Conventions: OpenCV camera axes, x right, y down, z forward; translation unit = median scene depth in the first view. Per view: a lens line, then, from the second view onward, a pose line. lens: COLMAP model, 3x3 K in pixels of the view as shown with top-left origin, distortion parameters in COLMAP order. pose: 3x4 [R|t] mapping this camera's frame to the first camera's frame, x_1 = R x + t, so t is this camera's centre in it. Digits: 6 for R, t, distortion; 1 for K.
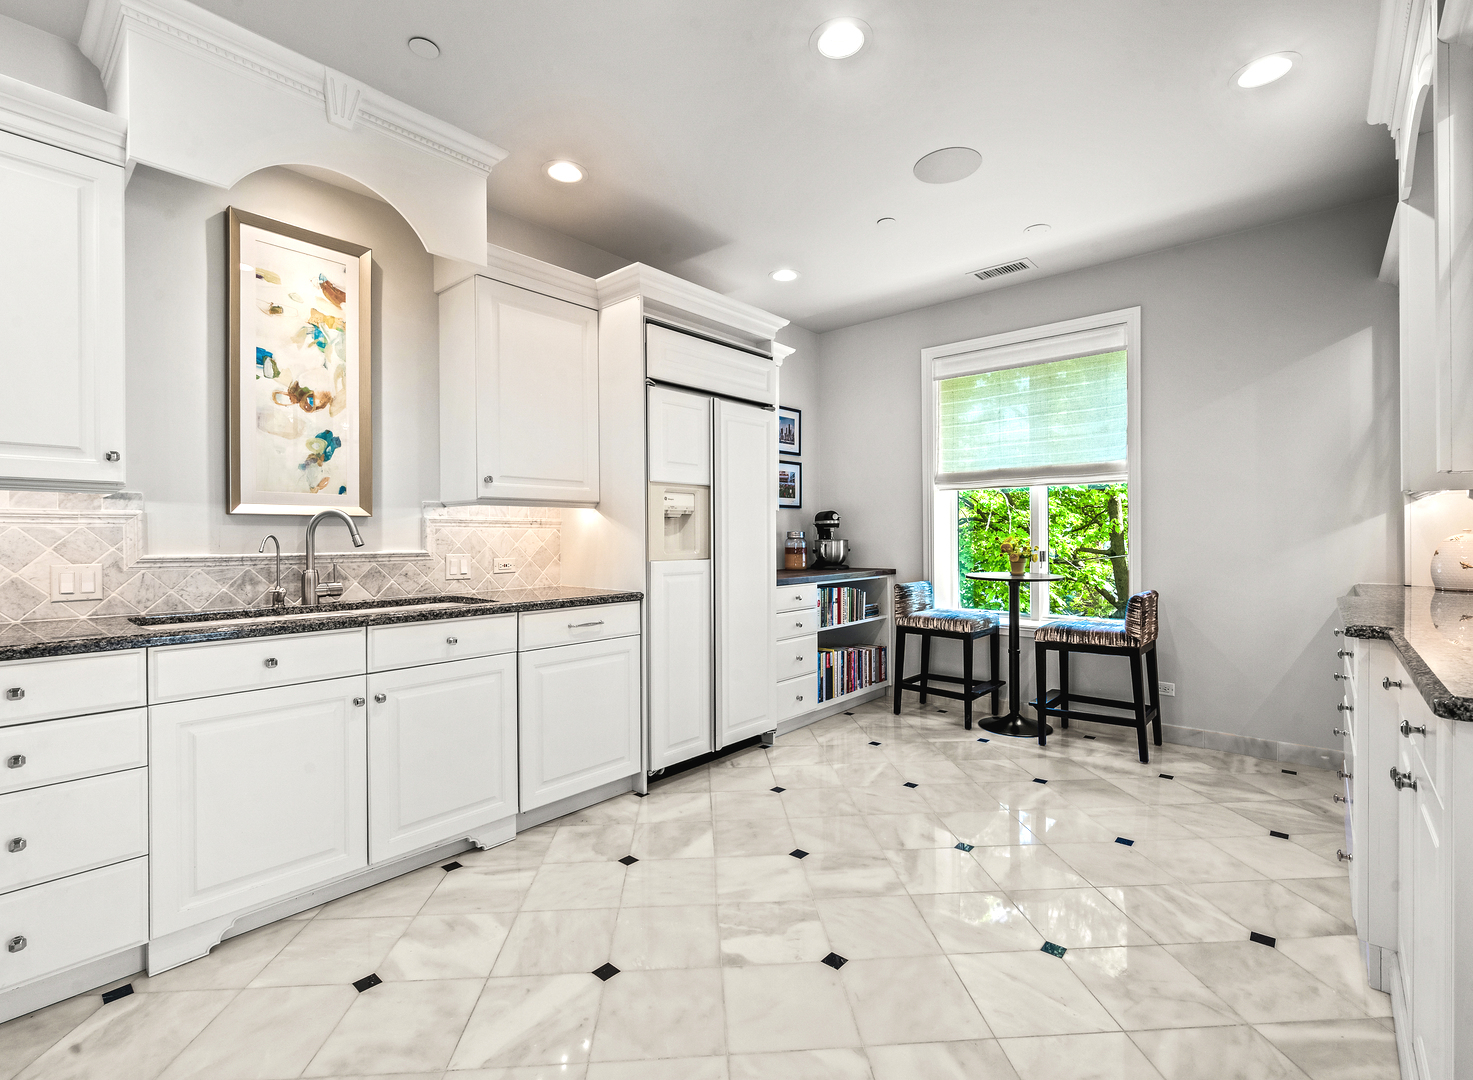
lens RADIAL K [[673.6, 0, 736.1], [0, 673.6, 539.8], [0, 0, 1]] dist [0.000155, 0.000097]
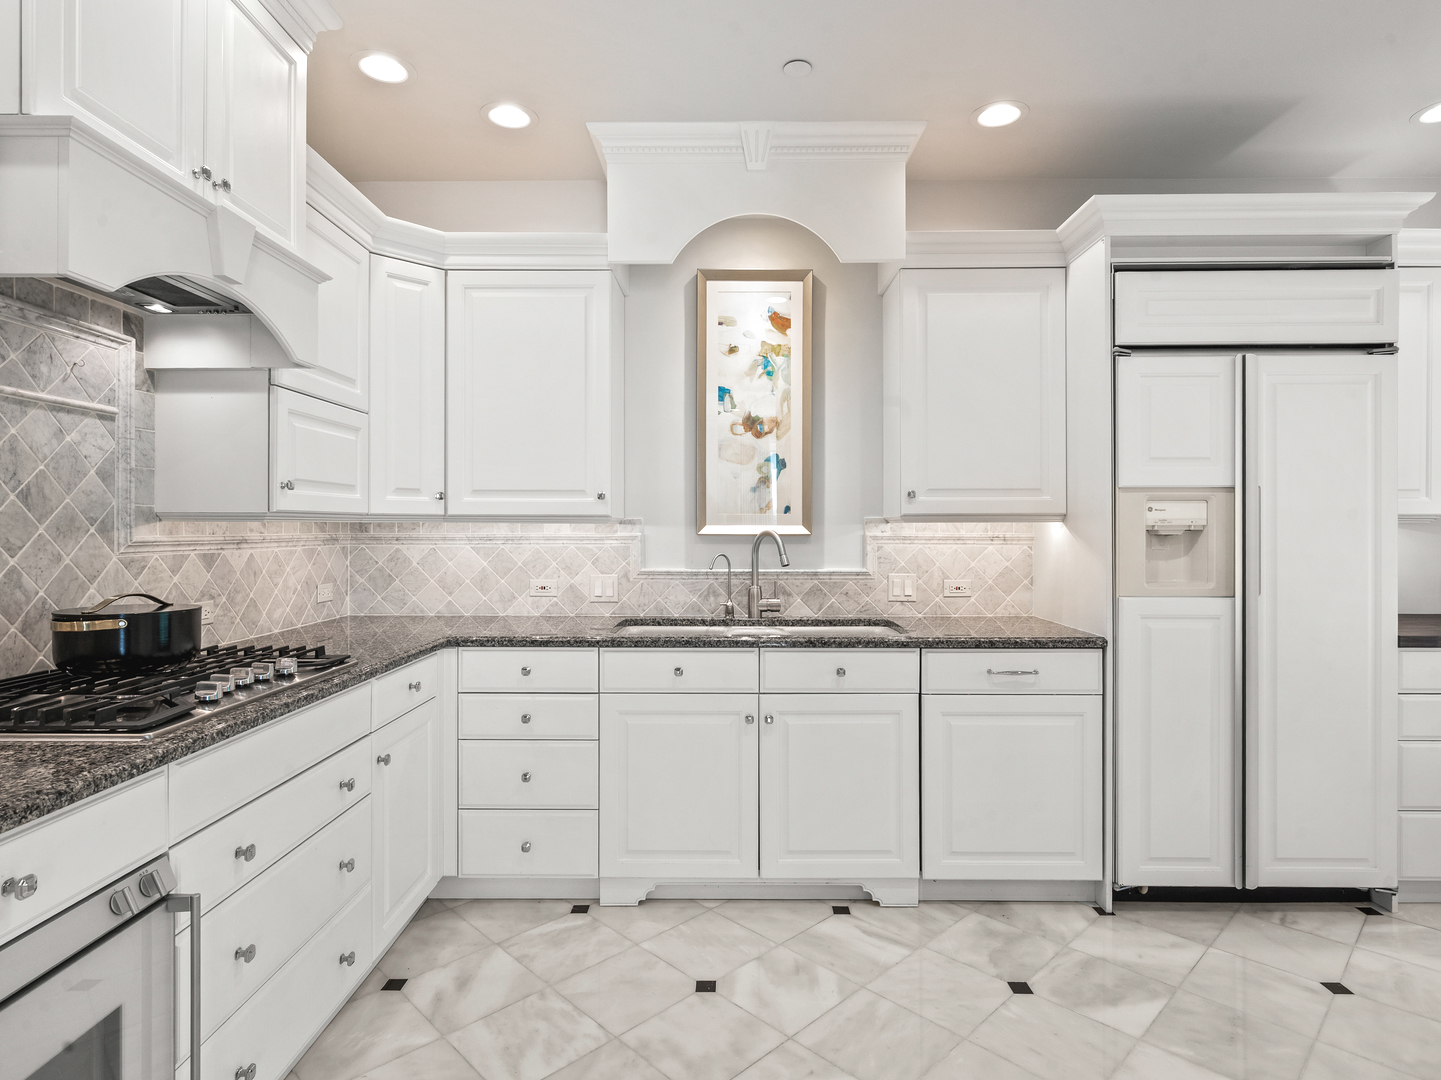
lens RADIAL K [[787.1, 0, 722.9], [0, 787.1, 527.6], [0, 0, 1]] dist [-0.002096, 0.001872]
pose [[0.652120, 0.005034, -0.758099, 0.270738], [-0.007013, 0.999975, 0.000608, -0.045980], [0.758083, 0.004921, 0.652139, 0.134561]]
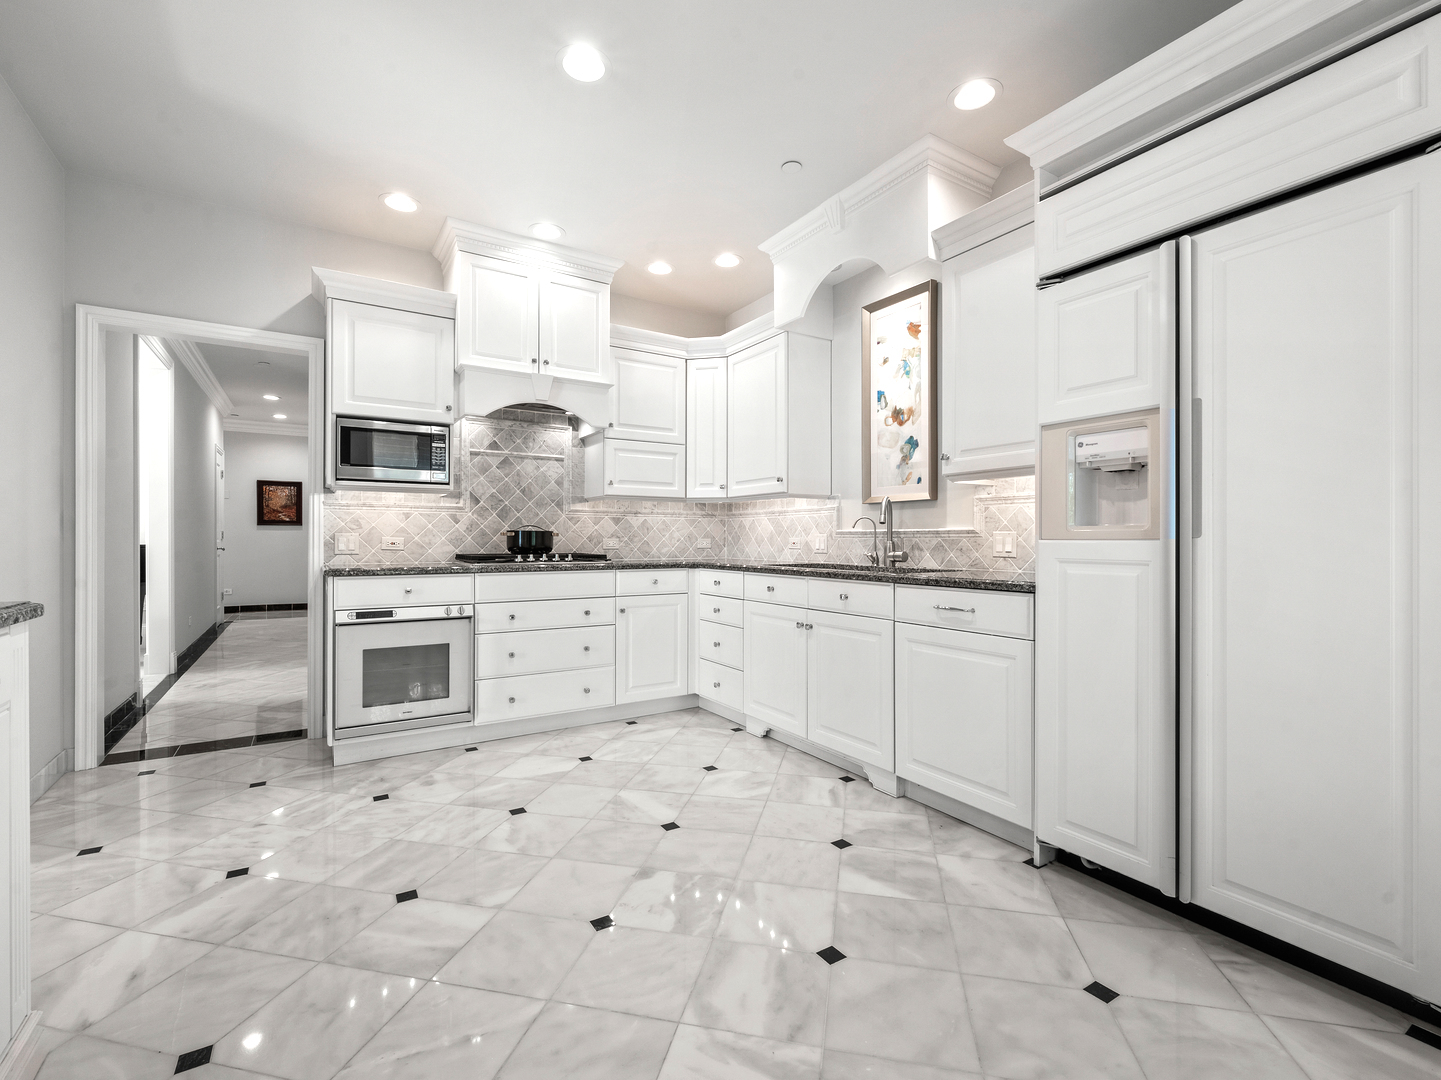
lens RADIAL K [[642.8, 0, 719.5], [0, 642.8, 541.1], [0, 0, 1]] dist [0.000373, 0.000749]
pose [[-0.281524, 0.006527, -0.959532, 0.692858], [-0.005256, 0.999951, 0.008344, 0.033202], [0.959540, 0.007392, -0.281476, 0.981741]]
